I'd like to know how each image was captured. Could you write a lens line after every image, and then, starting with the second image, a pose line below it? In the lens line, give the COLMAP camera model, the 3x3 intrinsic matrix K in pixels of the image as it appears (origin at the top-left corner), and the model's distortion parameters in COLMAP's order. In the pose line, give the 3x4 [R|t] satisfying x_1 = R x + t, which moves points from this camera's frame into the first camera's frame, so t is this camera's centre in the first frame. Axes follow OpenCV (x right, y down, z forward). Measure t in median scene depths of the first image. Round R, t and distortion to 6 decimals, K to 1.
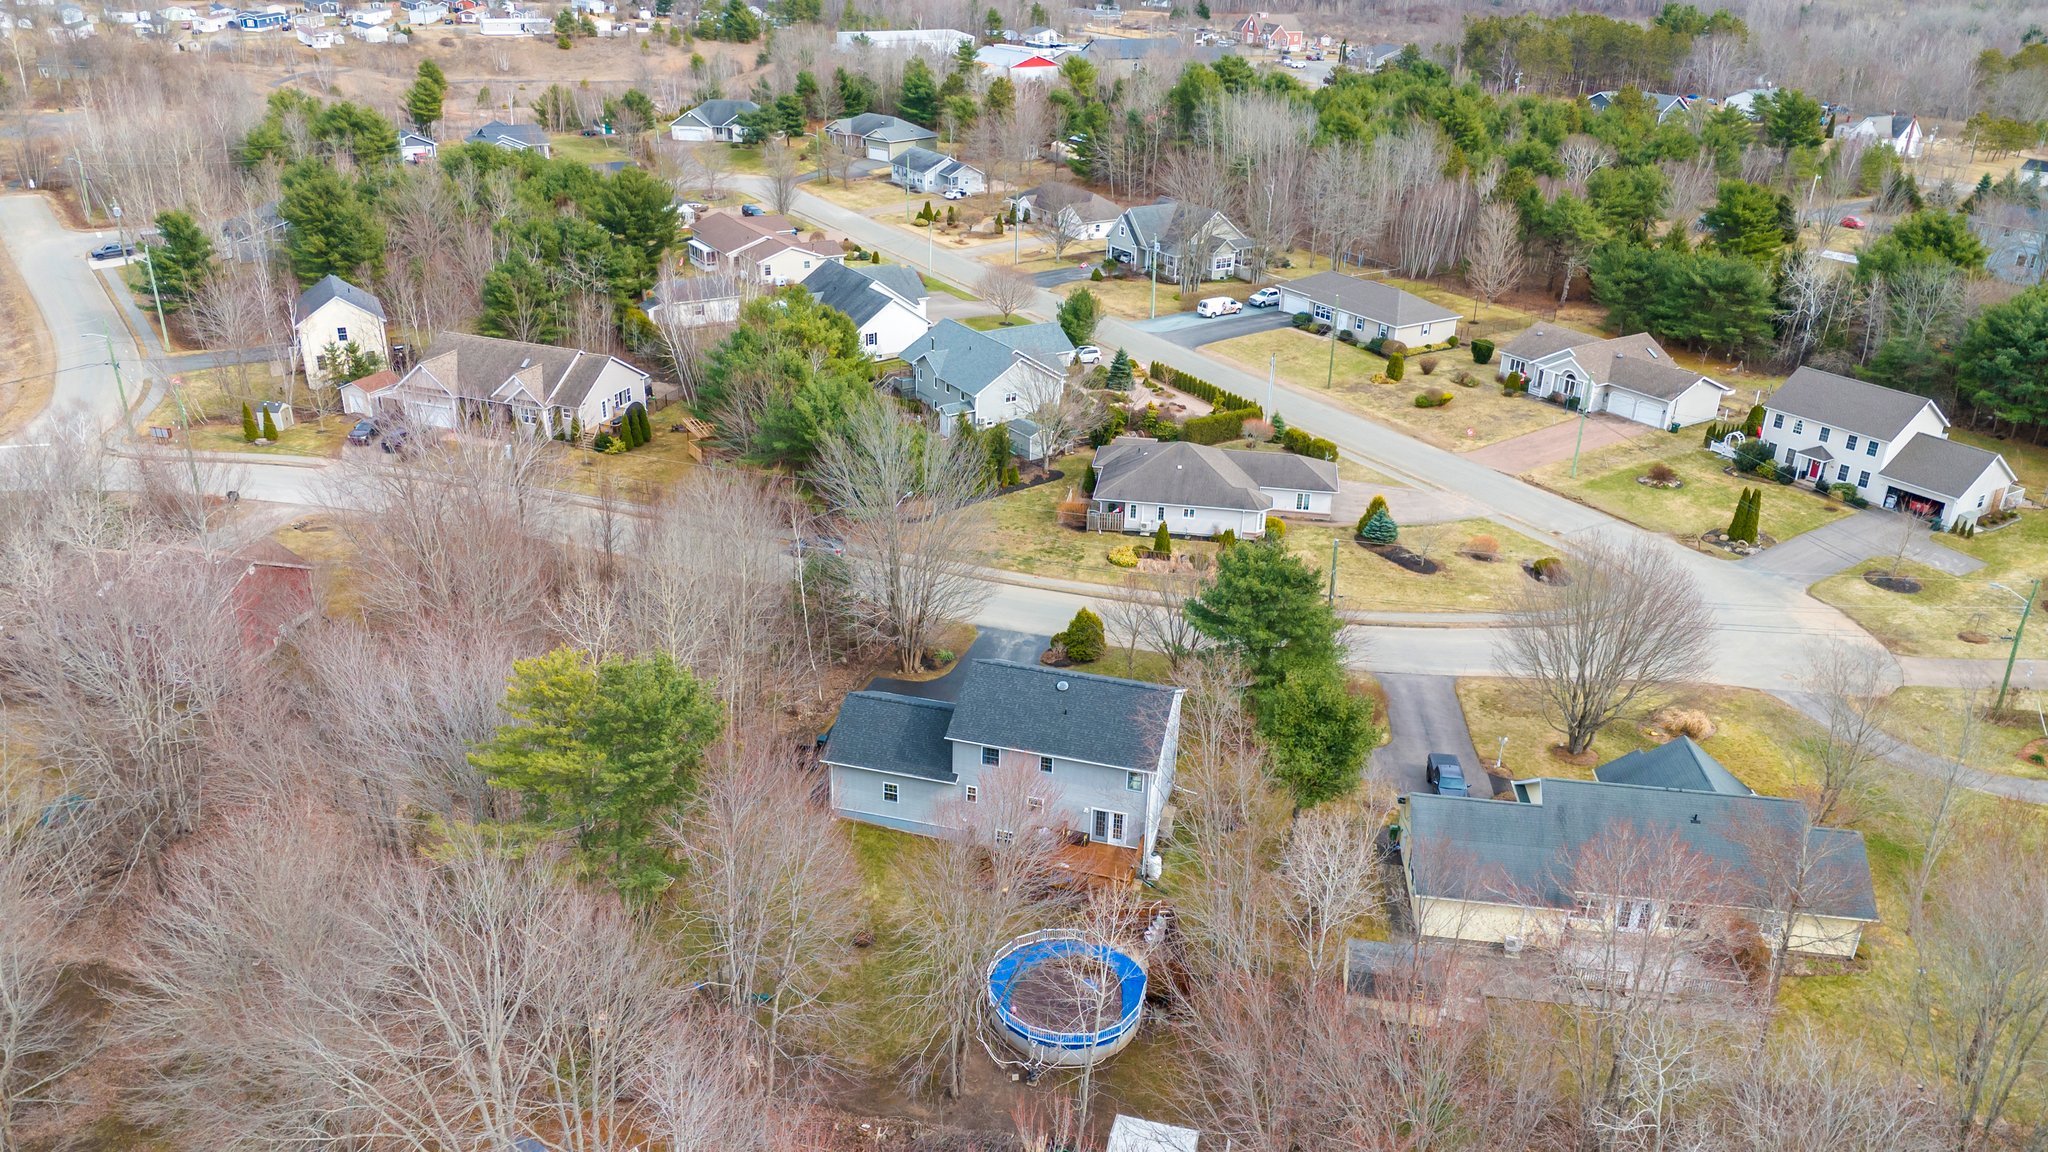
lens RADIAL K [[1506.1, 0, 1024.0], [0, 1506.1, 576.0], [0, 0, 1]] dist [0.074253, -0.071517]
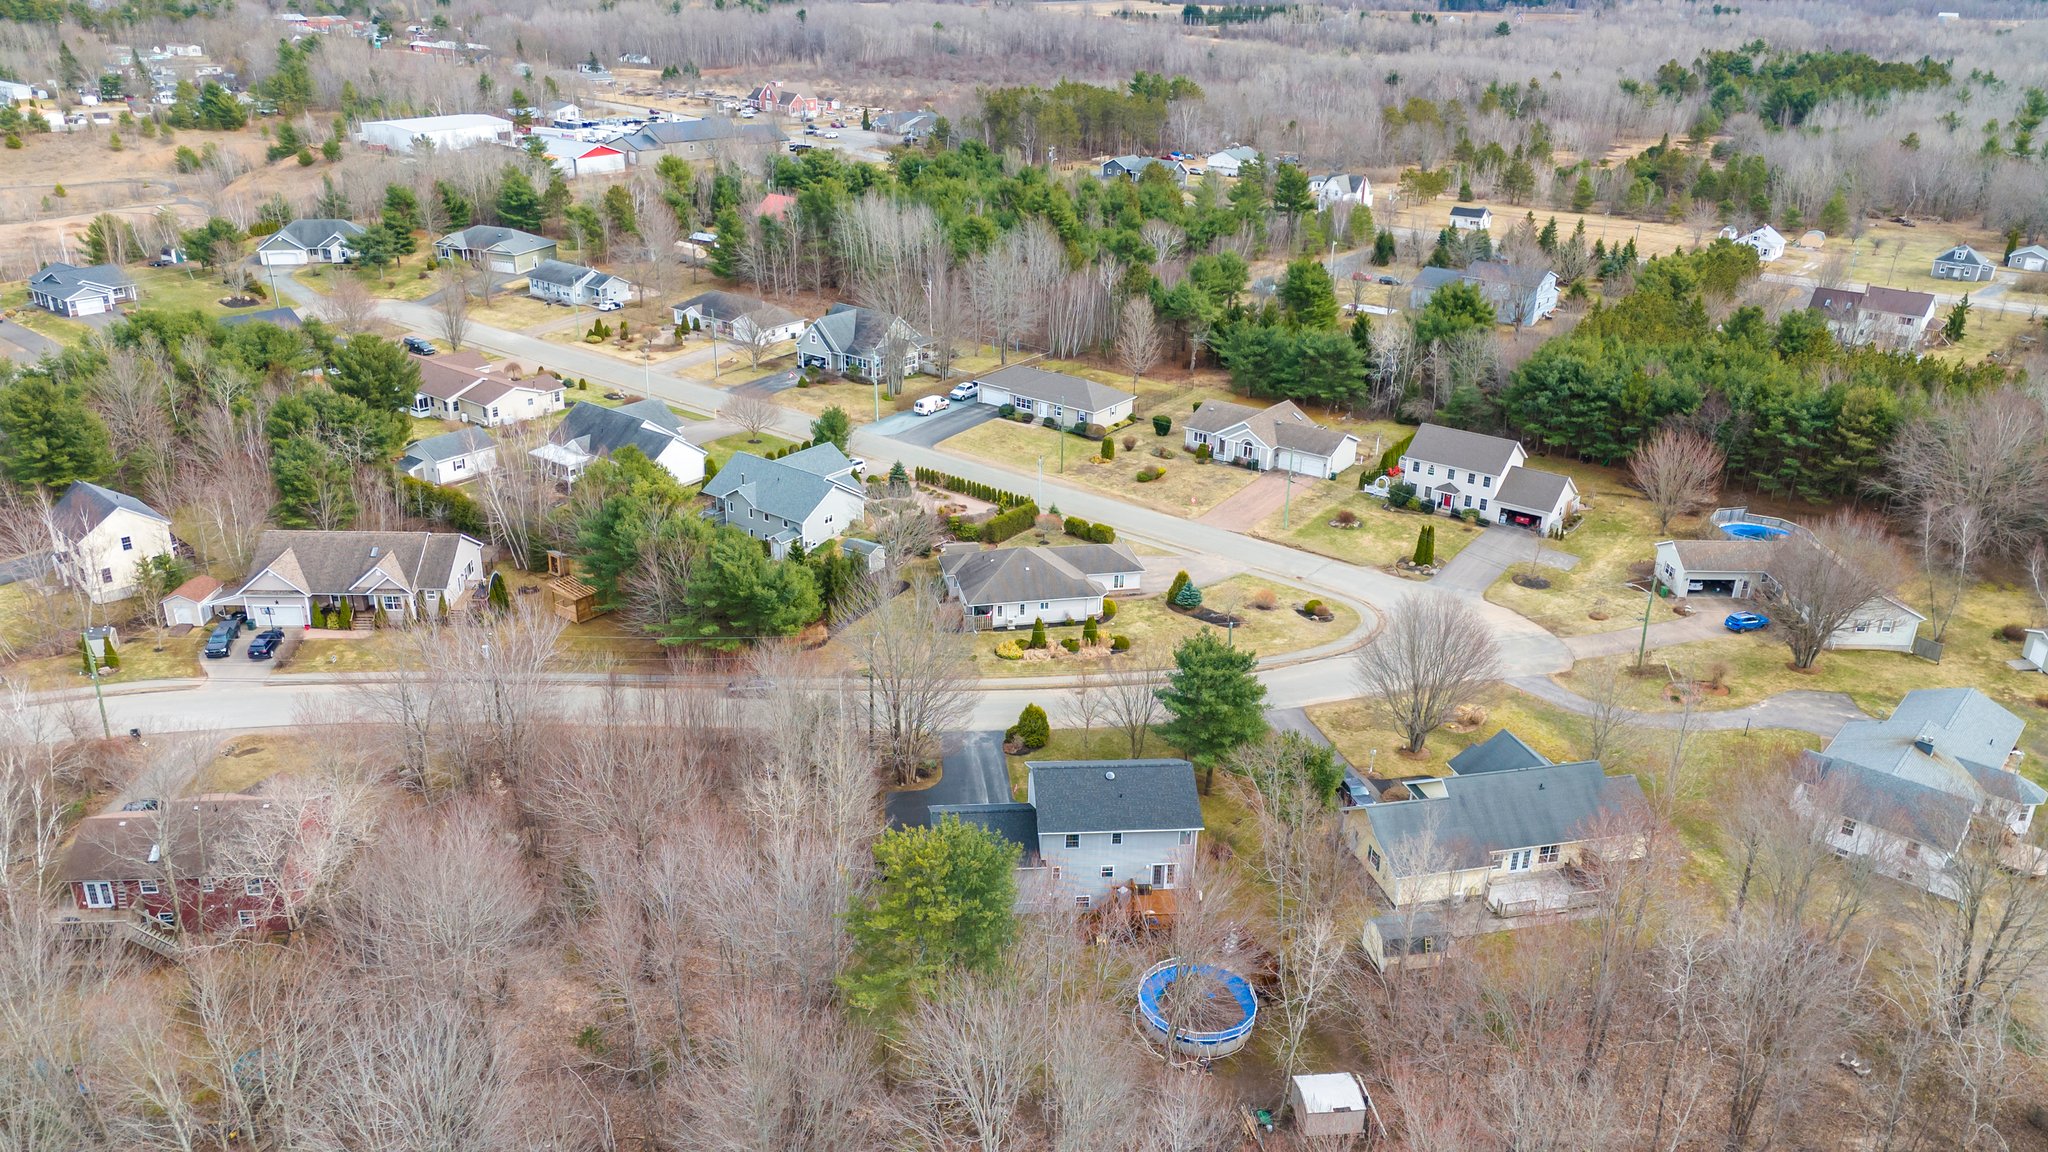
lens RADIAL K [[1506.1, 0, 1024.0], [0, 1506.1, 576.0], [0, 0, 1]] dist [0.074253, -0.071517]
pose [[0.933554, -0.144164, 0.328167, -0.225584], [0.147470, 0.988954, 0.014933, -0.064796], [-0.326695, 0.034454, 0.944502, -0.107072]]
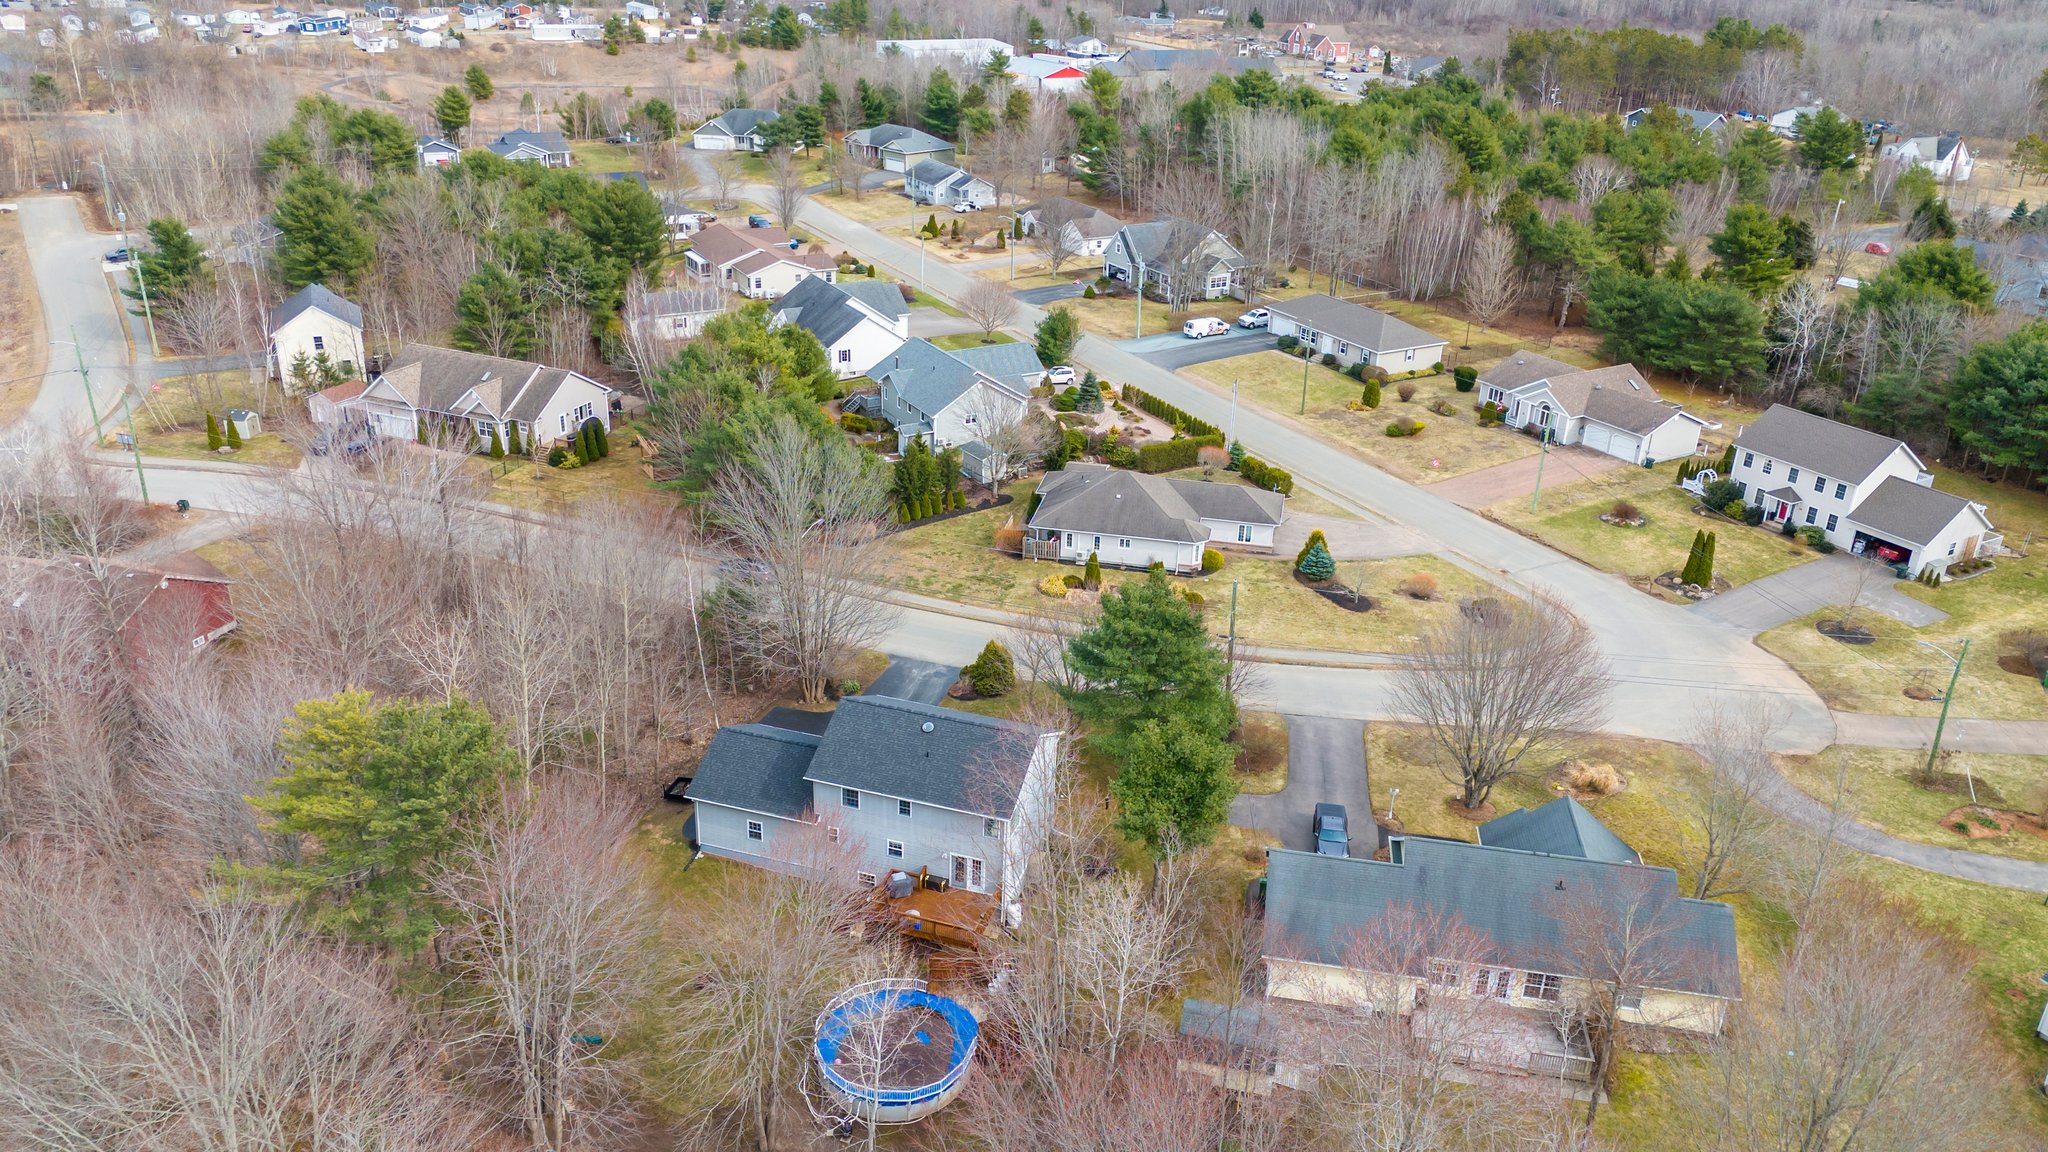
lens RADIAL K [[1503.5, 0, 1024.0], [0, 1503.5, 576.0], [0, 0, 1]] dist [0.072988, -0.065238]
pose [[0.998773, 0.023307, -0.043686, 0.065434], [-0.023387, 0.999726, -0.001316, -0.013097], [0.043643, 0.002336, 0.999044, 0.010443]]
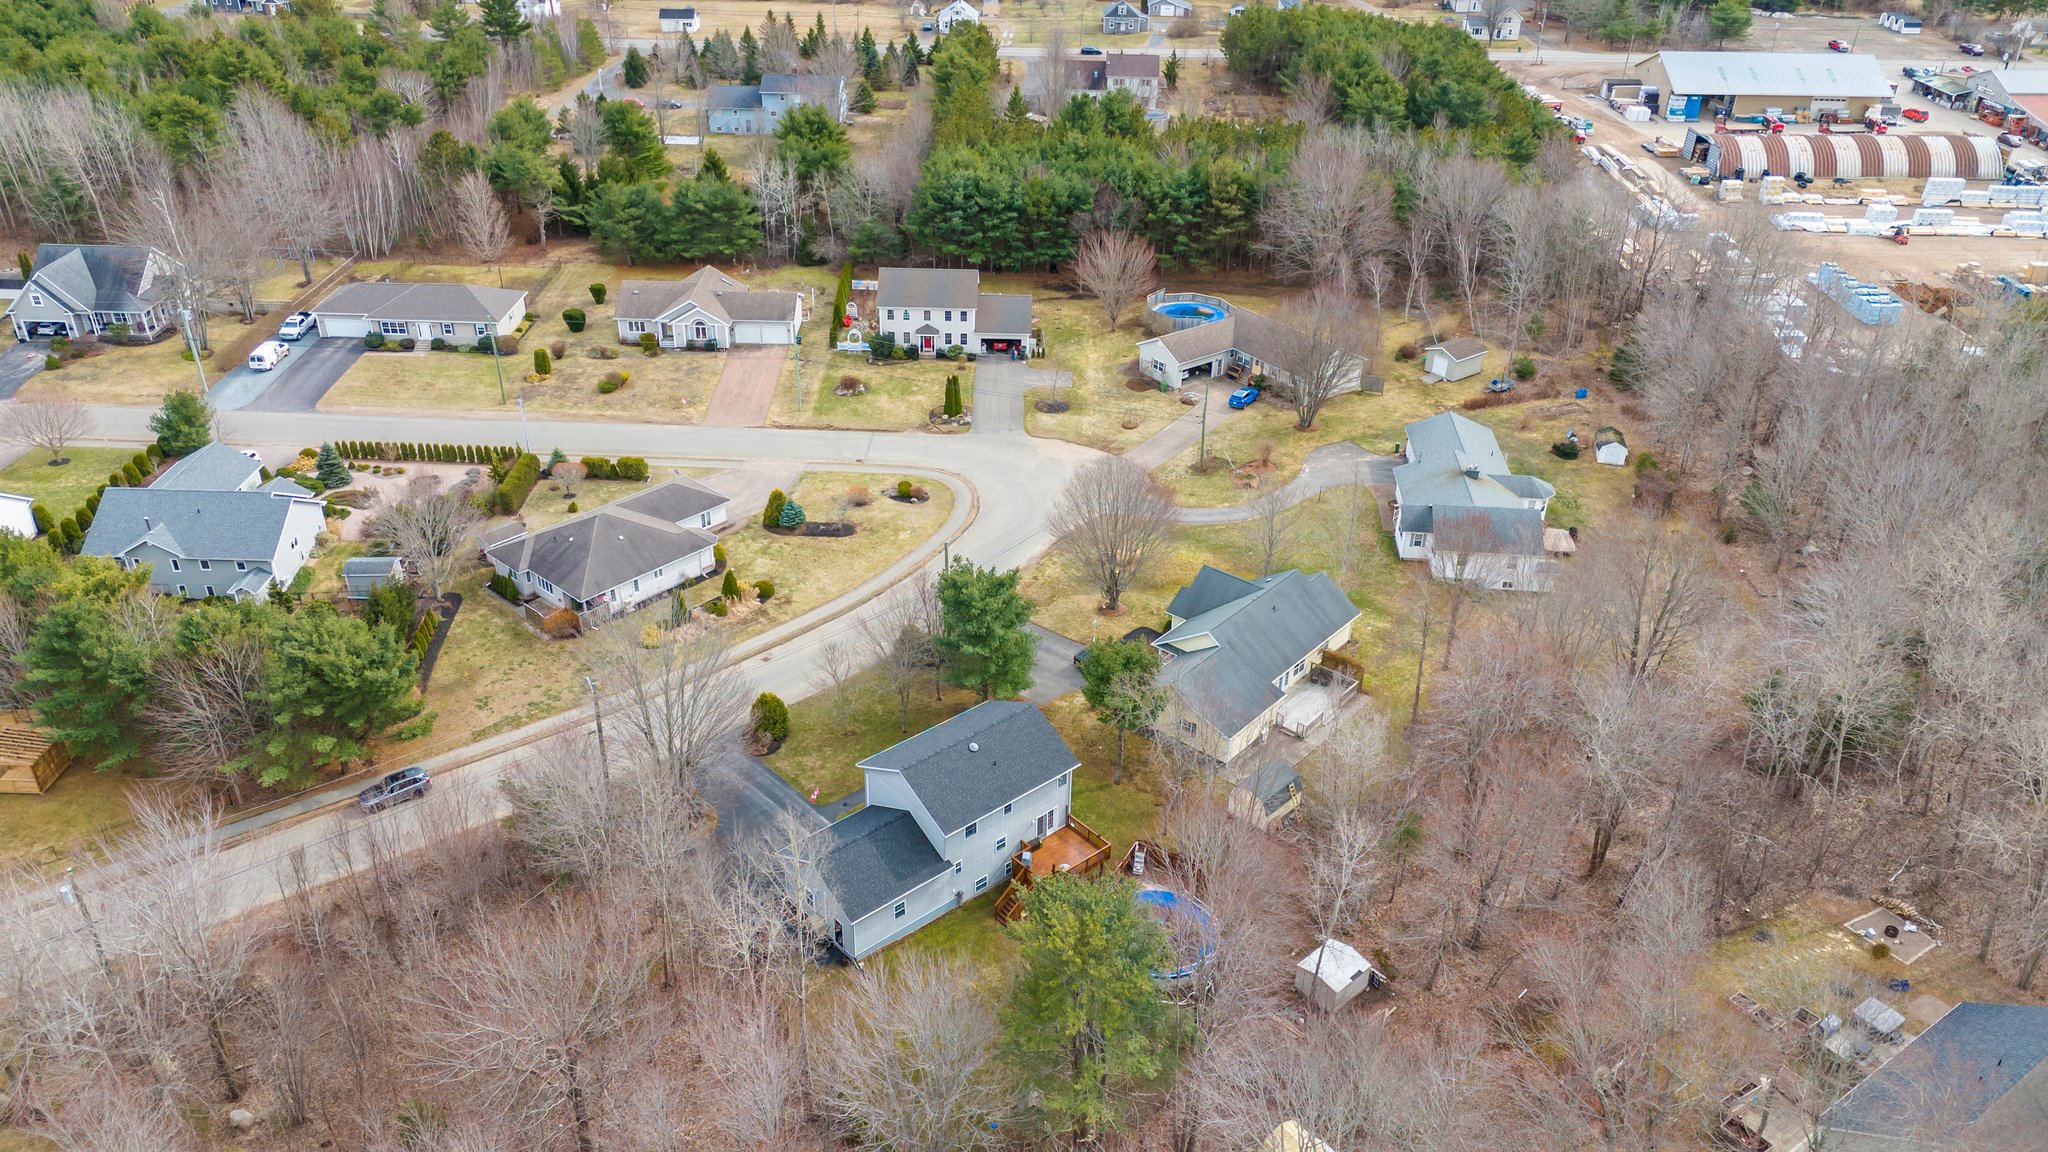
lens RADIAL K [[1480.7, 0, 1024.4], [0, 1480.7, 601.4], [0, 0, 1]] dist [0.095365, -0.095160]
pose [[0.548658, -0.447549, 0.706168, -0.372582], [0.338849, 0.891206, 0.301551, -0.189700], [-0.764301, 0.073836, 0.640619, 0.101353]]
